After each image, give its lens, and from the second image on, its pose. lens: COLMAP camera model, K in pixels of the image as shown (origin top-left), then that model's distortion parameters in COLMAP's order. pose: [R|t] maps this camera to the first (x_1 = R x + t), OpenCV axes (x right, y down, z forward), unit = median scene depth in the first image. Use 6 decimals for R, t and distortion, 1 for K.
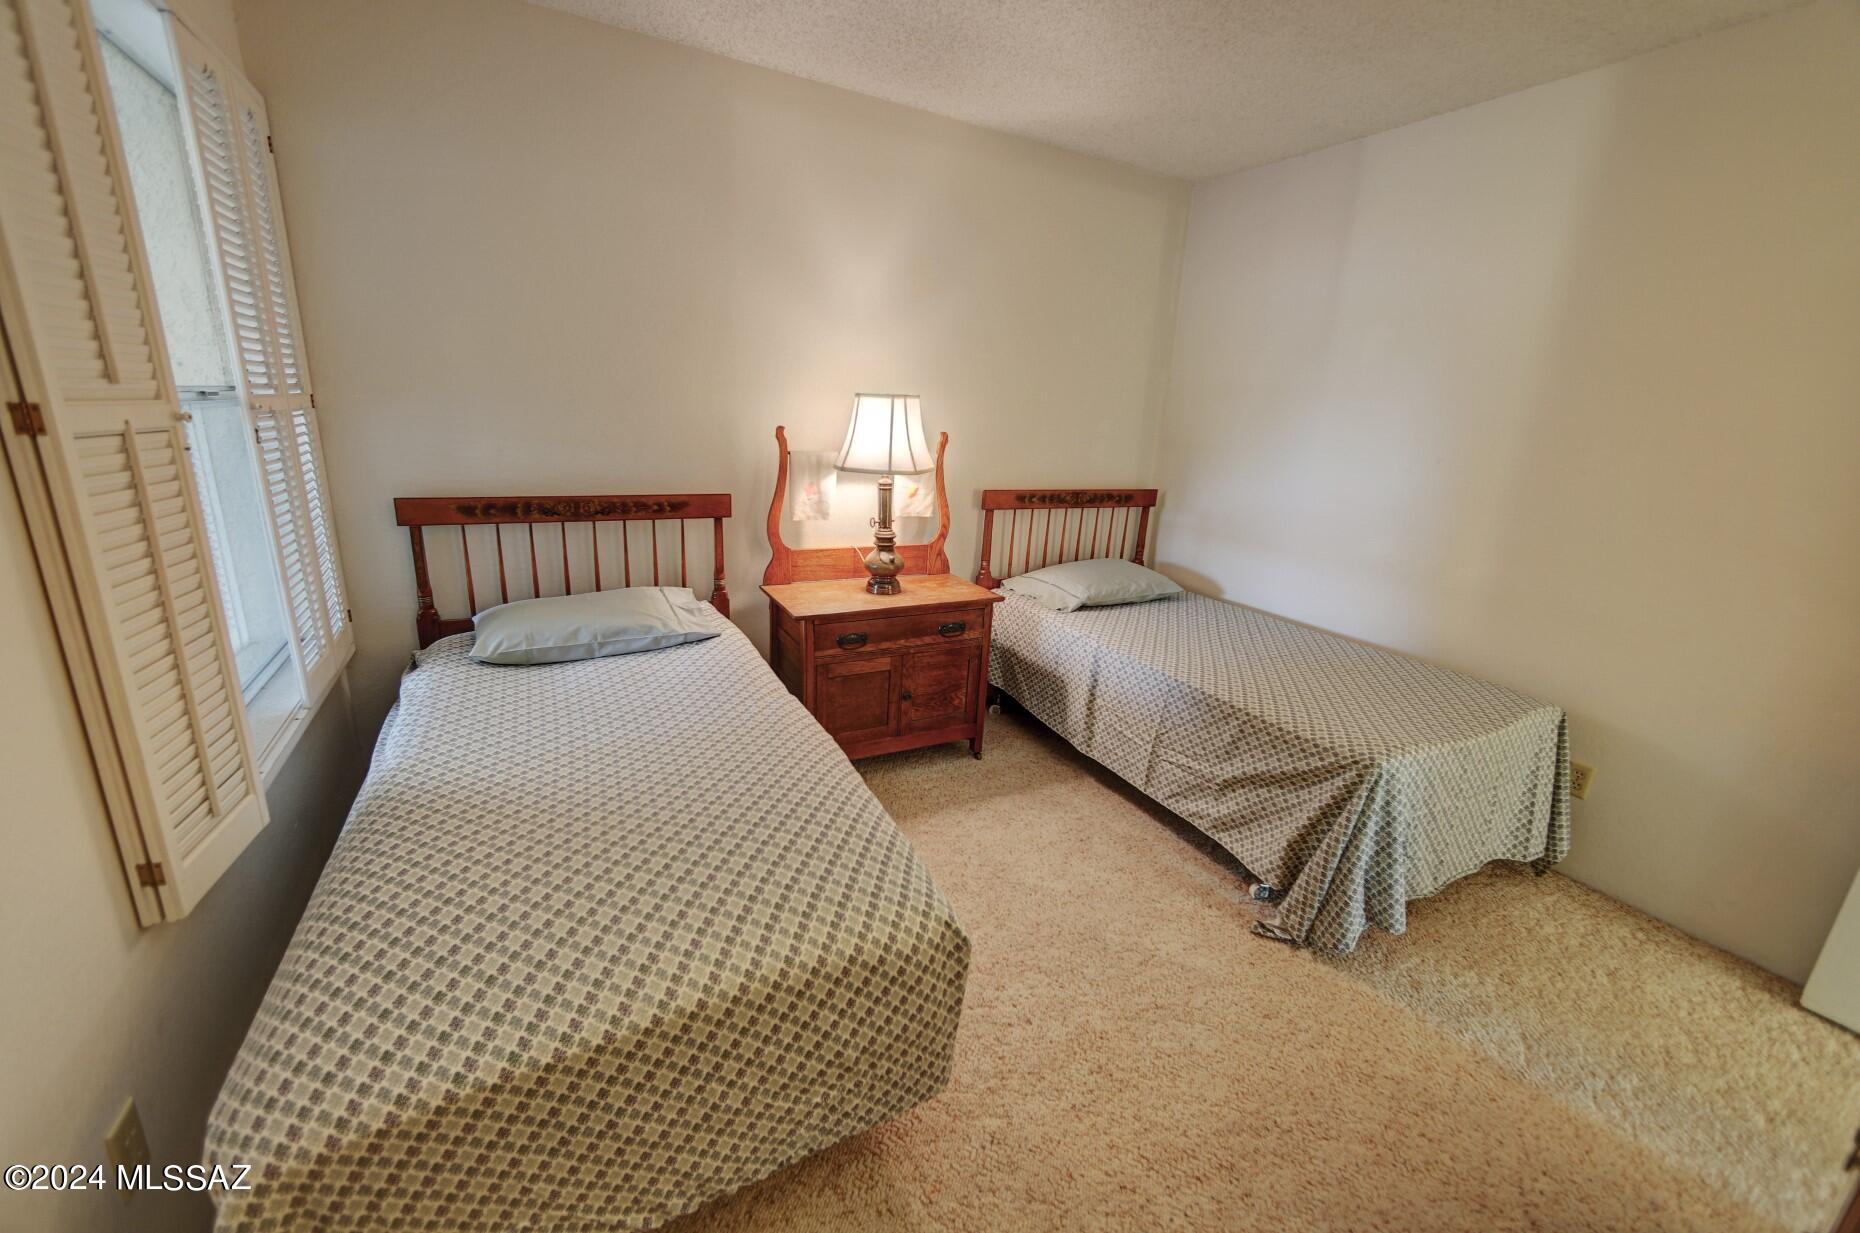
lens RADIAL K [[737.6, 0, 931.4], [0, 737.6, 614.8], [0, 0, 1]] dist [-0.035976, 0.014687]
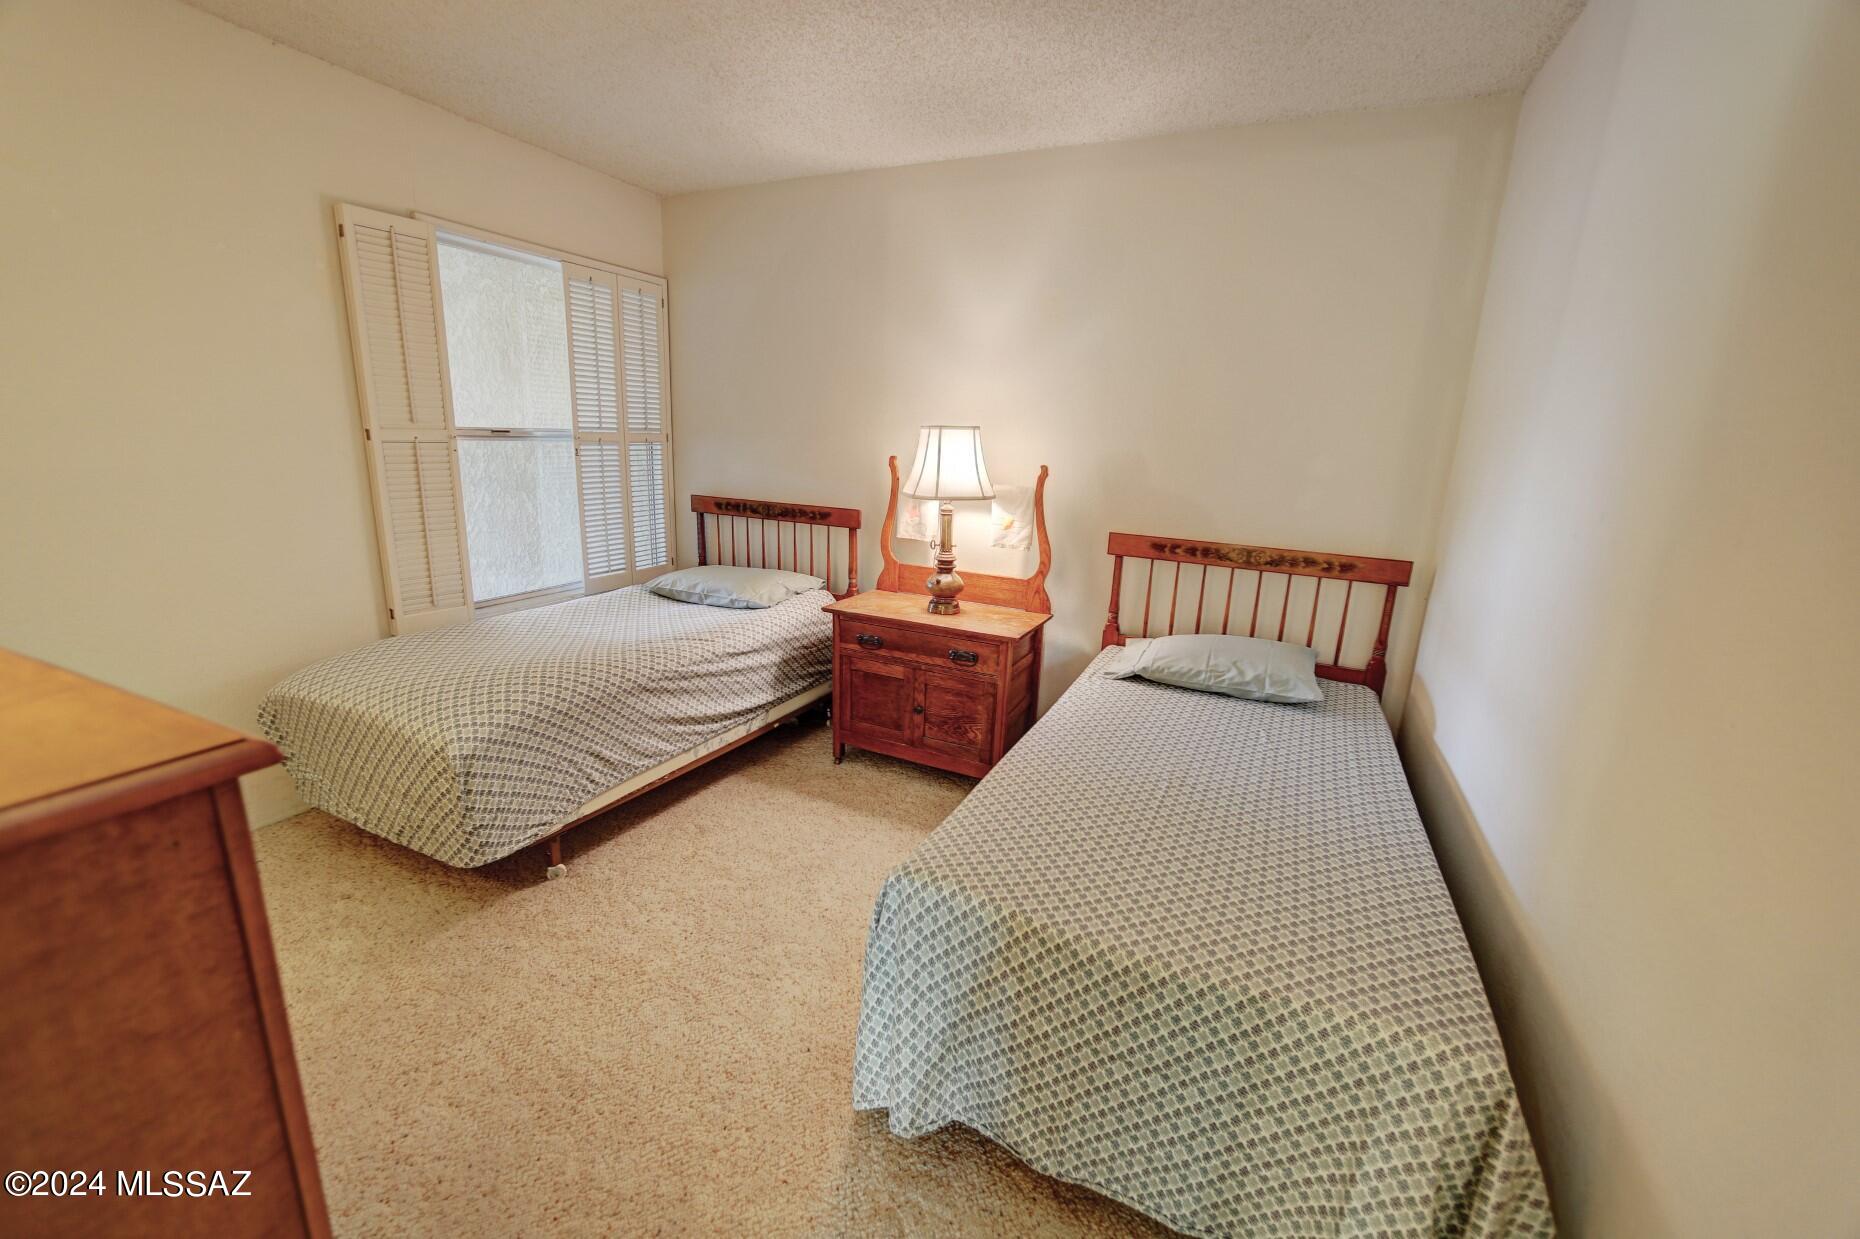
lens RADIAL K [[737.6, 0, 931.4], [0, 737.6, 617.8], [0, 0, 1]] dist [-0.035976, 0.014687]
pose [[0.600609, 0.175521, -0.780039, 0.770091], [-0.228220, 0.972653, 0.043139, -0.066474], [0.766280, 0.152111, 0.624242, 0.336276]]
